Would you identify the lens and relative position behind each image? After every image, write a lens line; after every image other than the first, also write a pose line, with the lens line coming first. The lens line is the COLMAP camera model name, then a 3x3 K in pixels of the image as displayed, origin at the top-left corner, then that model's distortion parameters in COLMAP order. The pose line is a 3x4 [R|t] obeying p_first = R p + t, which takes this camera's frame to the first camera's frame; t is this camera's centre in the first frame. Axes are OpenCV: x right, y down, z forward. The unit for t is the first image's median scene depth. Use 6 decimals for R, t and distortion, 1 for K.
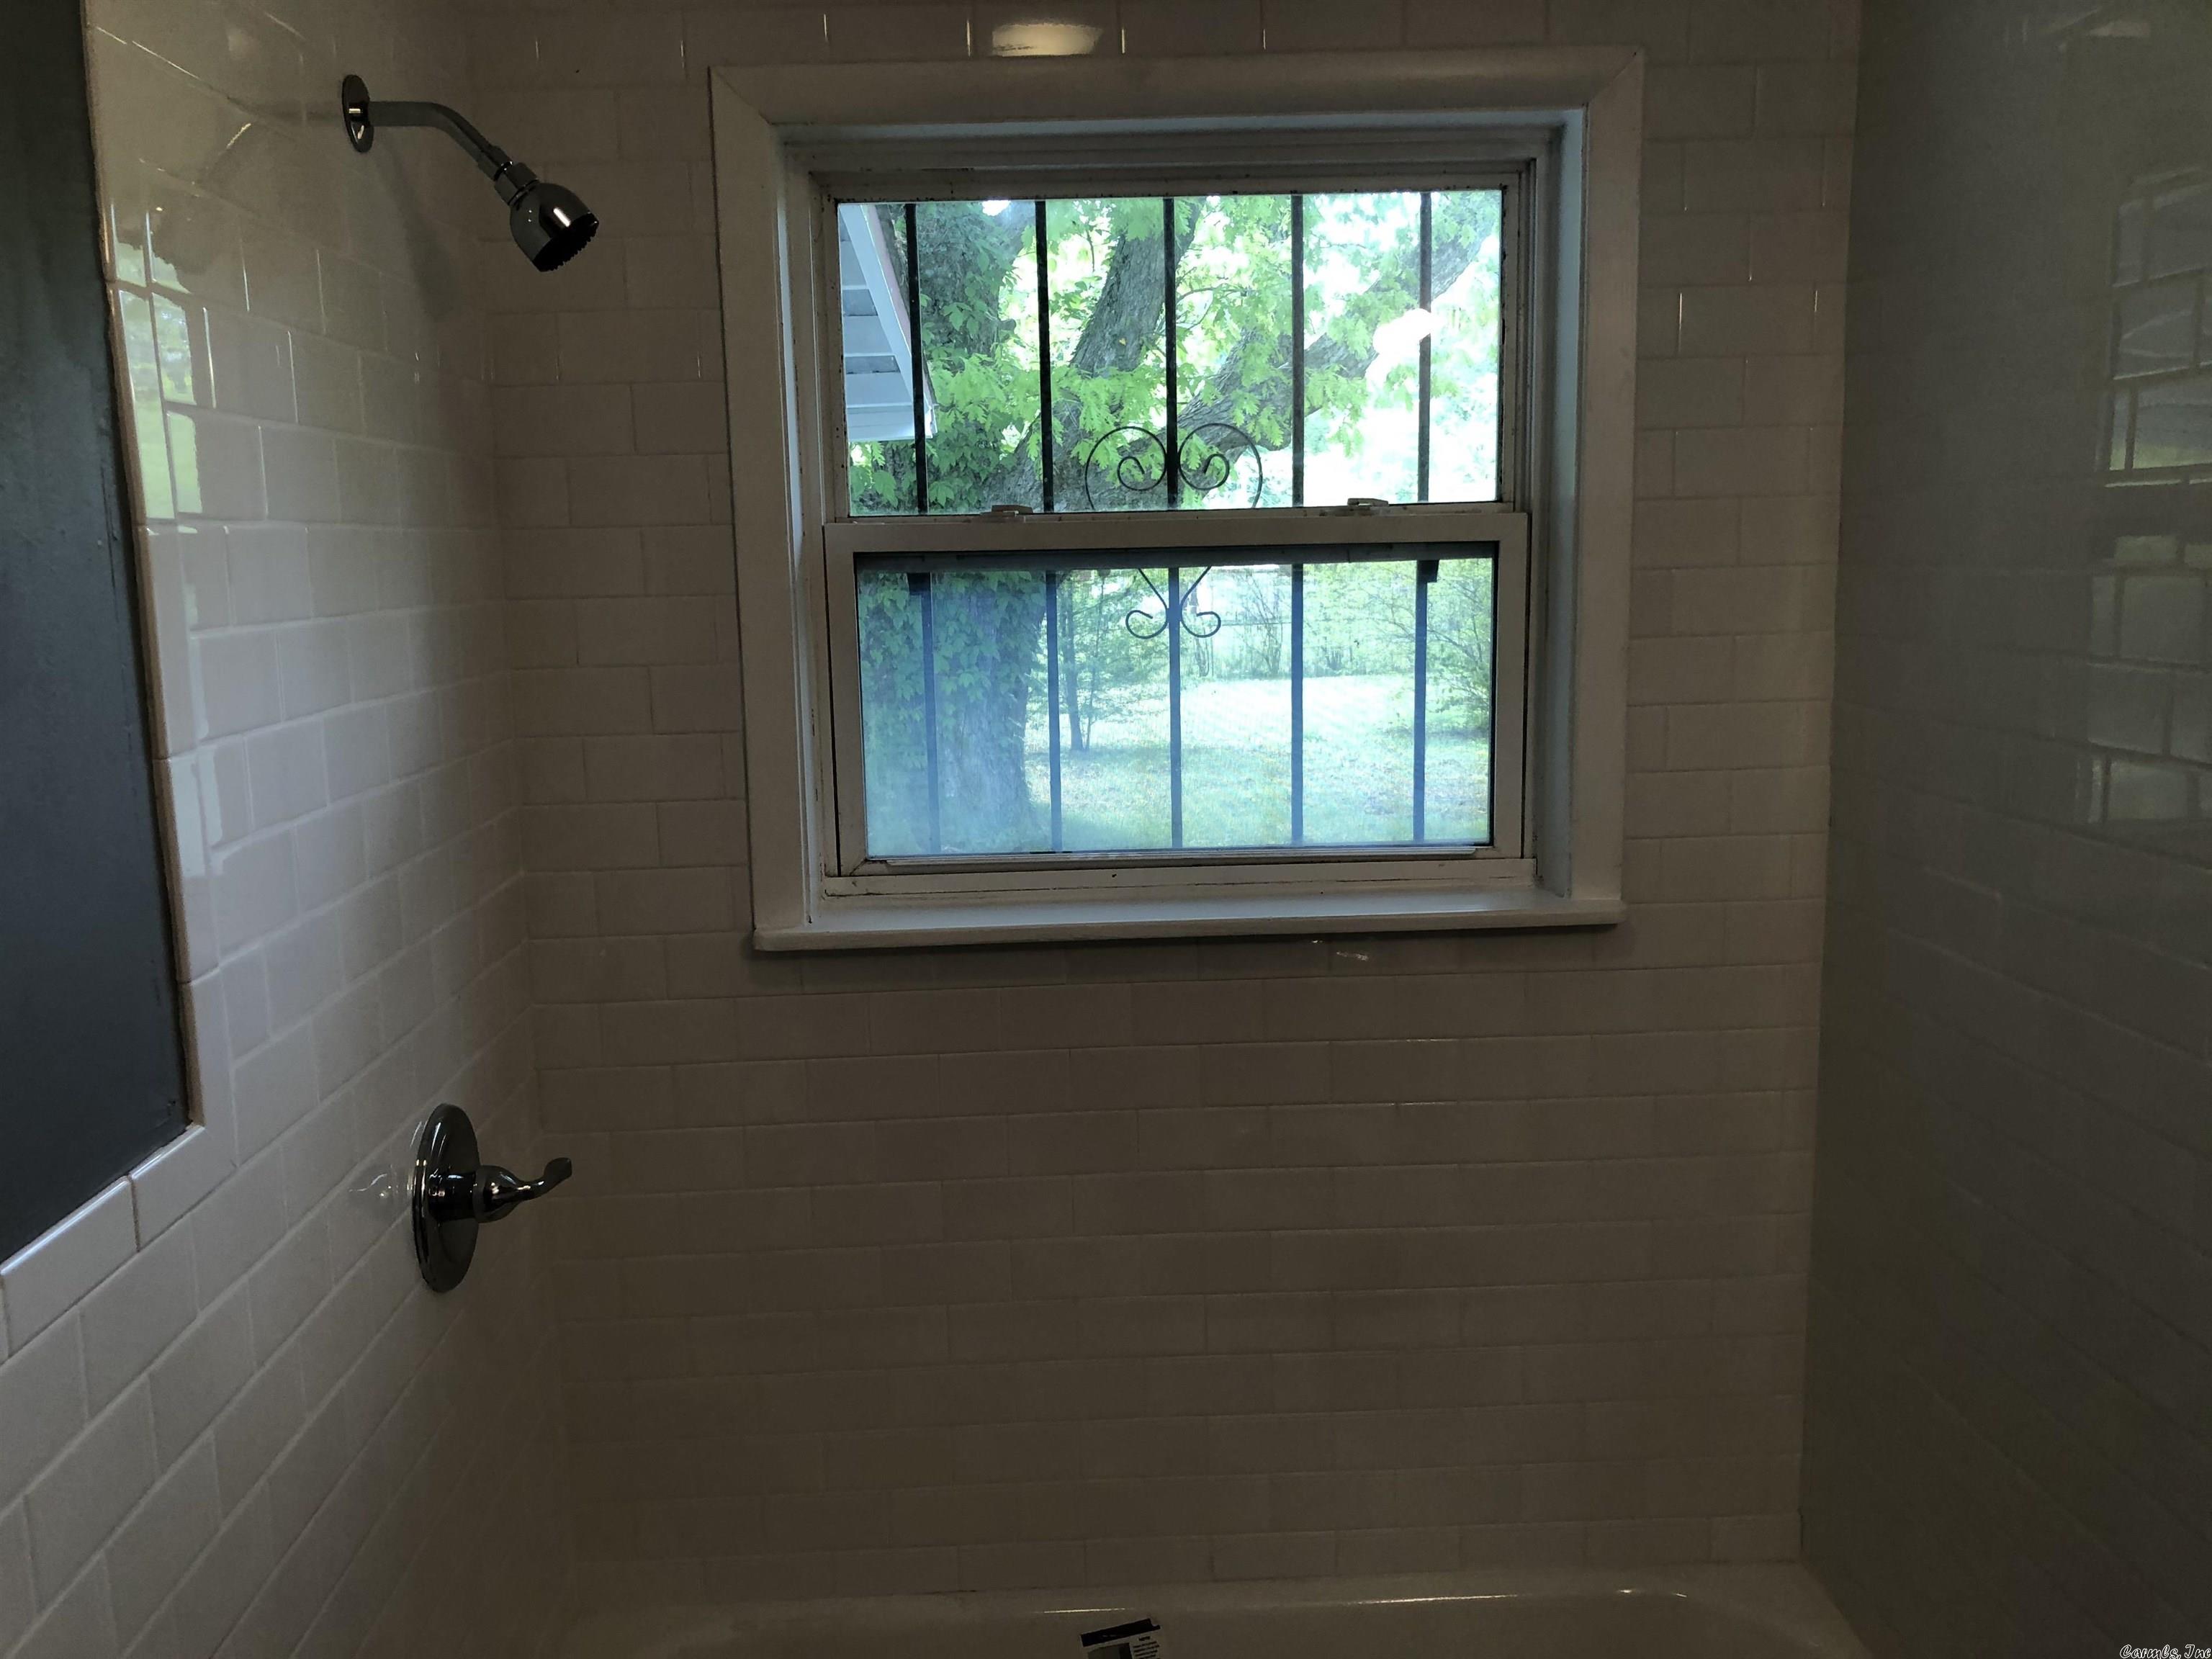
lens RADIAL K [[1822.1, 0, 1109.4], [0, 1822.1, 827.6], [0, 0, 1]] dist [0.047437, -0.051239]
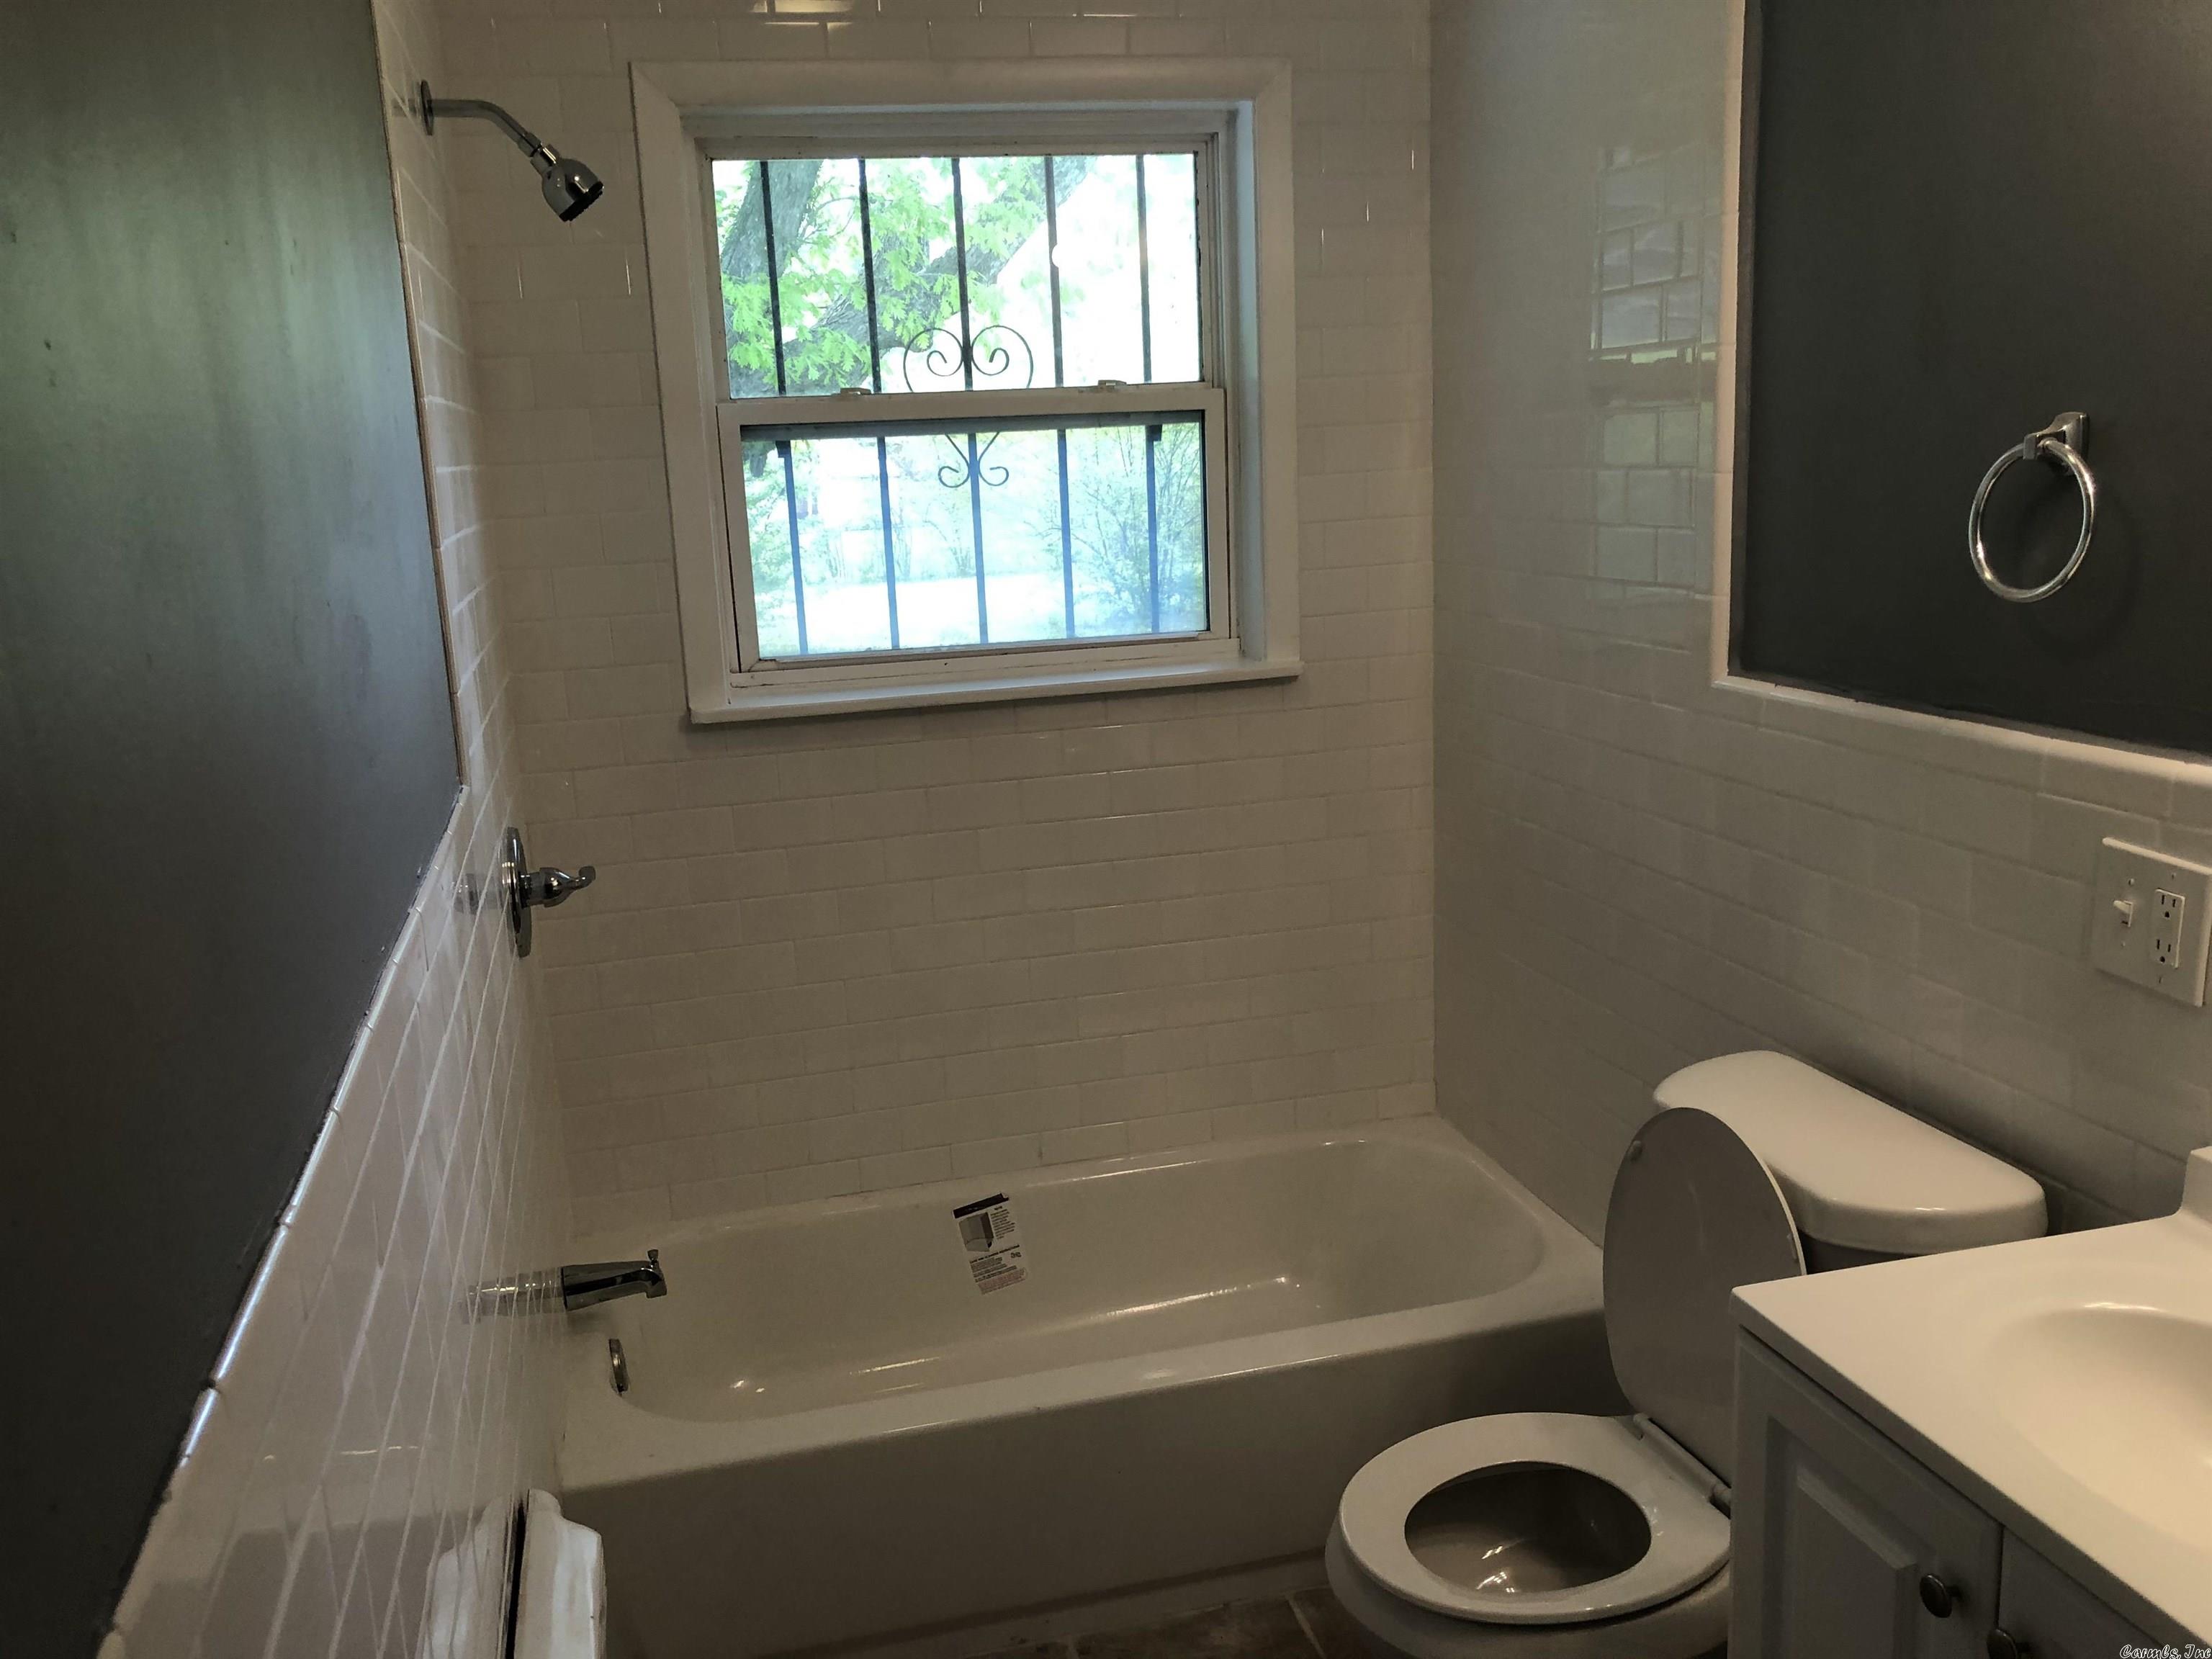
lens RADIAL K [[1822.1, 0, 1100.2], [0, 1822.1, 831.1], [0, 0, 1]] dist [0.047437, -0.051239]
pose [[0.978815, -0.065149, 0.194104, -0.156700], [0.055226, 0.996896, 0.056109, 0.081916], [-0.197157, -0.044201, 0.979375, -0.366663]]
